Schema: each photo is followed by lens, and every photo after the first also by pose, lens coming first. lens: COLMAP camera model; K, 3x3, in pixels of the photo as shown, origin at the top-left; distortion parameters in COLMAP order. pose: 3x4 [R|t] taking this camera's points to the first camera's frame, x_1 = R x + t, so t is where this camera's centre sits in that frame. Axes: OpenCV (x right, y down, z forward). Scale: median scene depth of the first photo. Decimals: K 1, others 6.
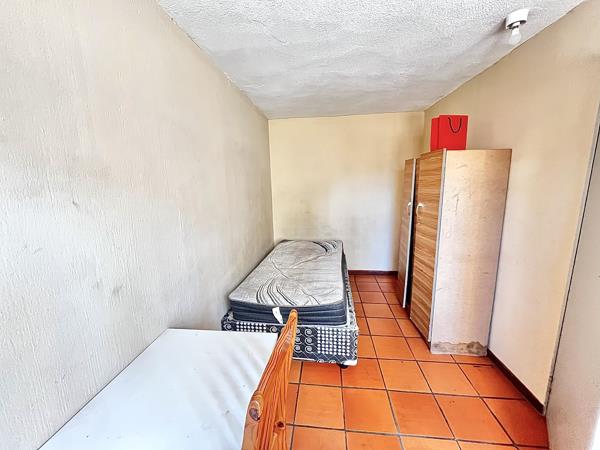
lens RADIAL K [[242.8, 0, 300.4], [0, 242.8, 225.2], [0, 0, 1]] dist [0.003393, -0.000771]
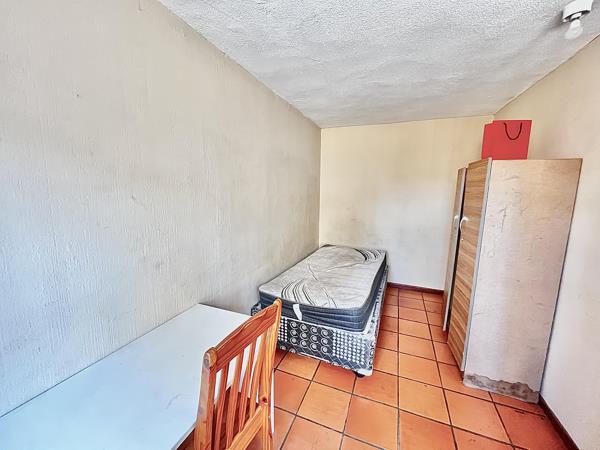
lens RADIAL K [[242.8, 0, 301.3], [0, 242.8, 225.3], [0, 0, 1]] dist [0.003393, -0.000771]
pose [[0.962988, 0.075479, -0.258760, 0.157244], [-0.081853, 0.996547, -0.013933, 0.004088], [0.256815, 0.034598, 0.965841, -0.040181]]
